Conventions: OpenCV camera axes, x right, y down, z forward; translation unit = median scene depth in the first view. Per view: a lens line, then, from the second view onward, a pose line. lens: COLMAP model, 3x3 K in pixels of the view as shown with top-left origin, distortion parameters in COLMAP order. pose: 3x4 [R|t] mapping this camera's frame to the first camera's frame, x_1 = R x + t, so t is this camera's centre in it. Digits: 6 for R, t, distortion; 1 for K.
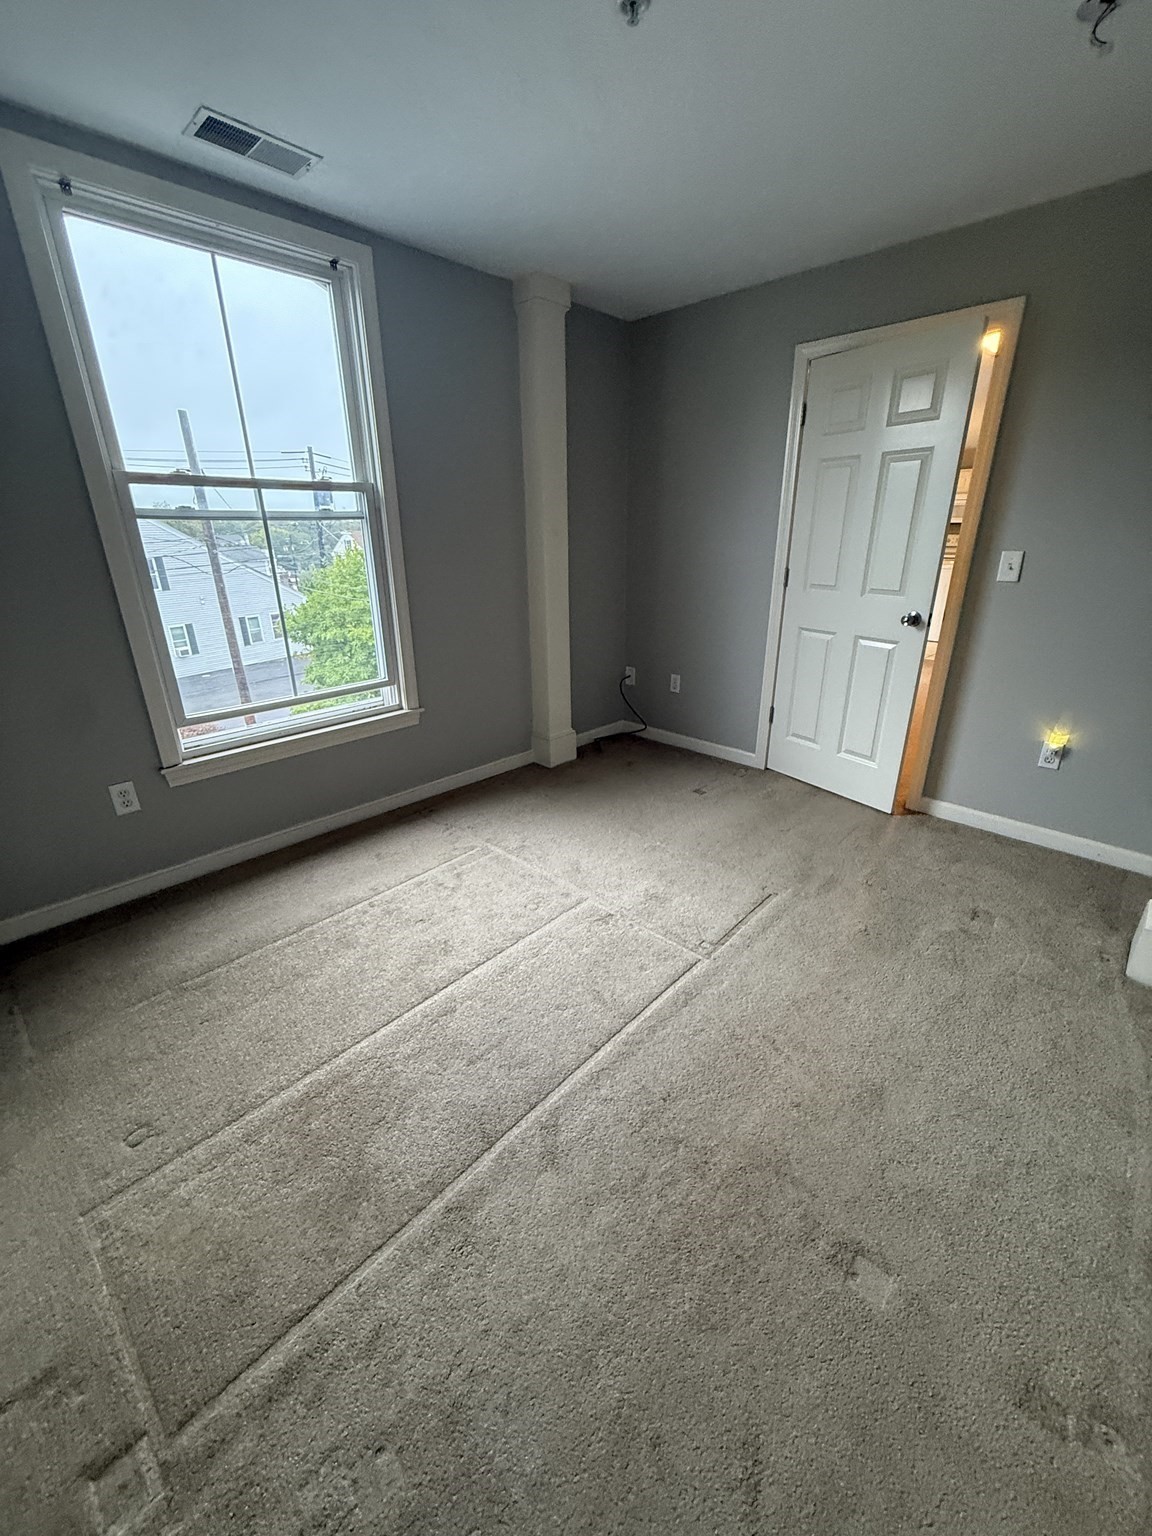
lens RADIAL K [[609.9, 0, 574.3], [0, 609.9, 762.9], [0, 0, 1]] dist [-0.001689, 0.000432]
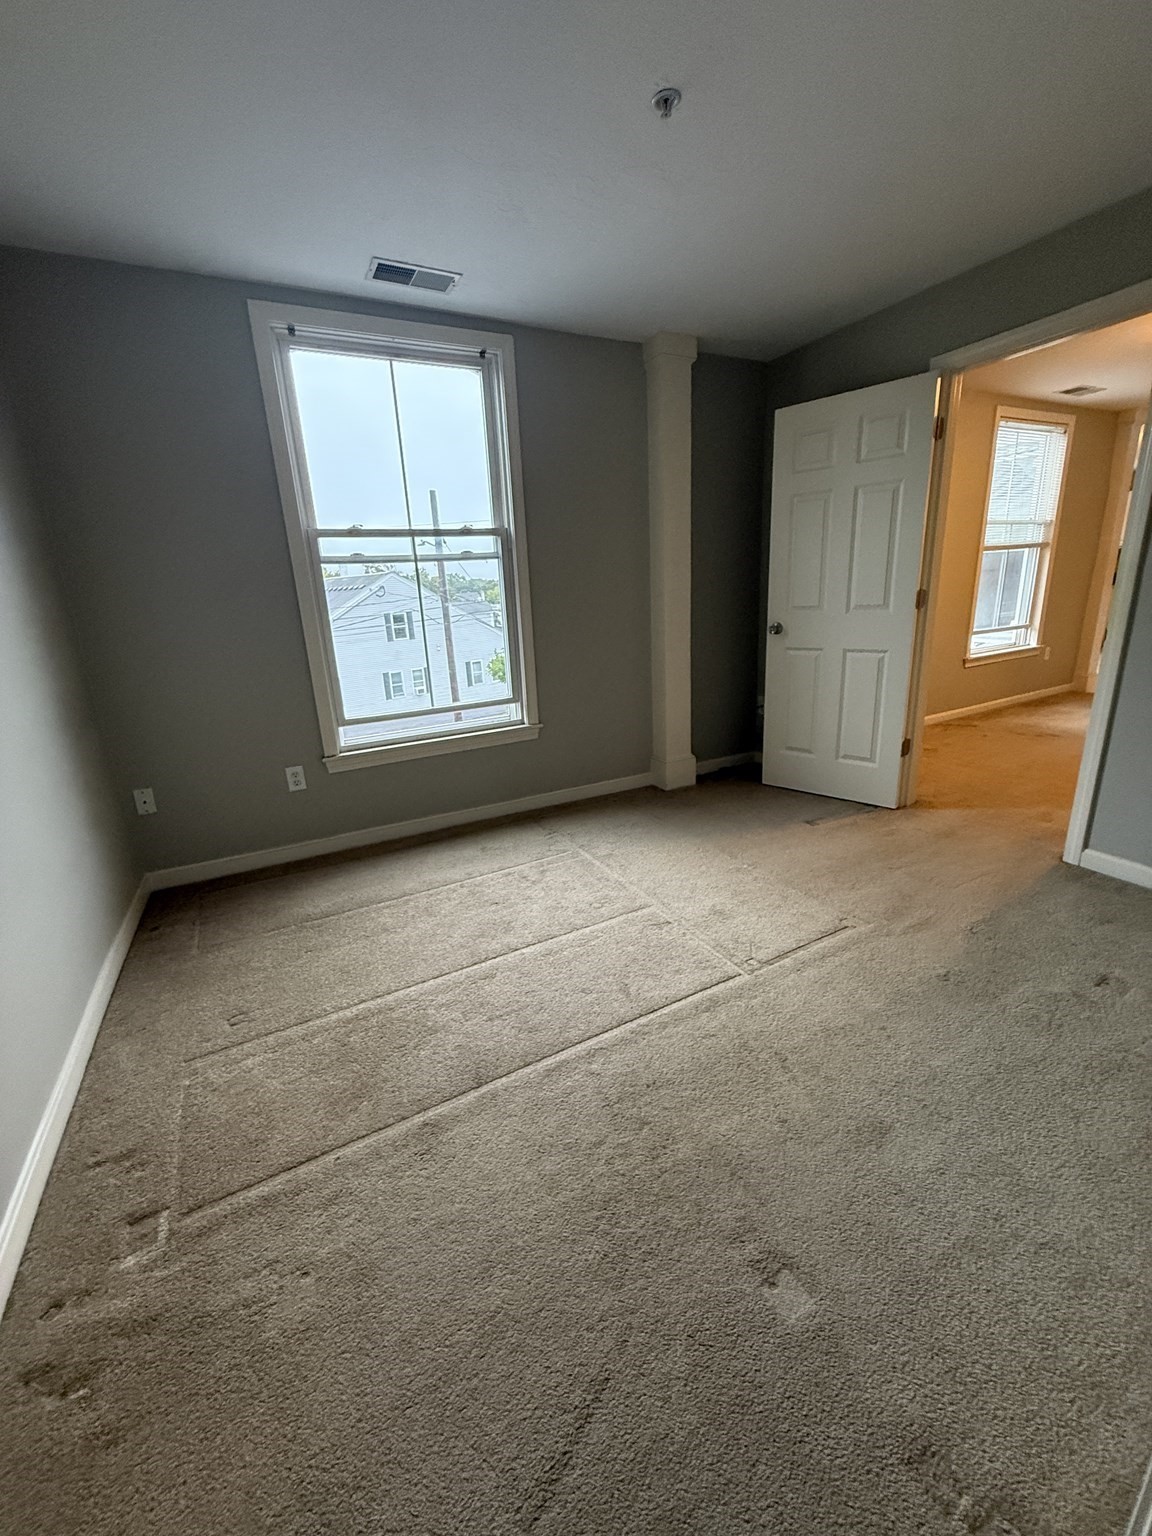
lens RADIAL K [[609.9, 0, 580.5], [0, 609.9, 765.3], [0, 0, 1]] dist [-0.001689, 0.000432]
pose [[0.948007, 0.054575, -0.313536, 0.275639], [-0.076917, 0.995271, -0.059324, 0.073382], [0.308816, 0.080356, 0.947721, -0.037198]]
